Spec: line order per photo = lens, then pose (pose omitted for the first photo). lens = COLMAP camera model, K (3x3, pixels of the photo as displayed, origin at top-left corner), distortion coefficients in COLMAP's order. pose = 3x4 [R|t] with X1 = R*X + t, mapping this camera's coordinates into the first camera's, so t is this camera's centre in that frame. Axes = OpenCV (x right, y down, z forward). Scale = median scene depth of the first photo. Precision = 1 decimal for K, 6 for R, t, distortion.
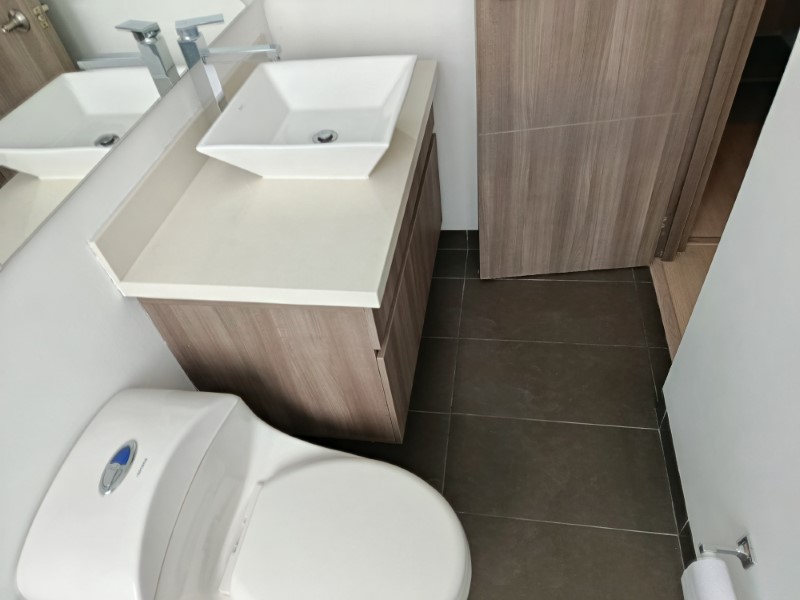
lens RADIAL K [[562.0, 0, 397.7], [0, 562.0, 304.9], [0, 0, 1]] dist [0.046267, -0.062060]
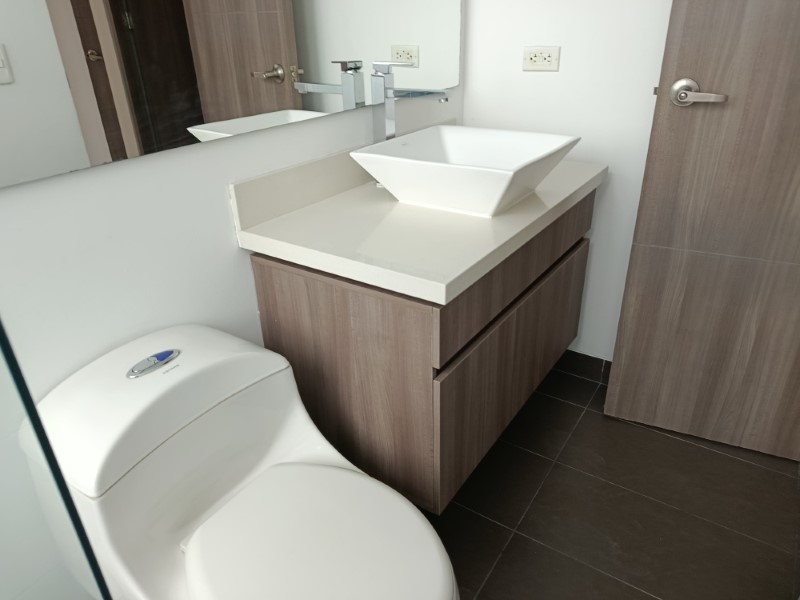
lens RADIAL K [[562.0, 0, 394.7], [0, 562.0, 293.3], [0, 0, 1]] dist [0.046267, -0.062060]
pose [[0.902442, 0.276204, -0.330621, 0.122665], [-0.361967, 0.902286, -0.234223, 0.146658], [0.233622, 0.331047, 0.914237, 0.062995]]
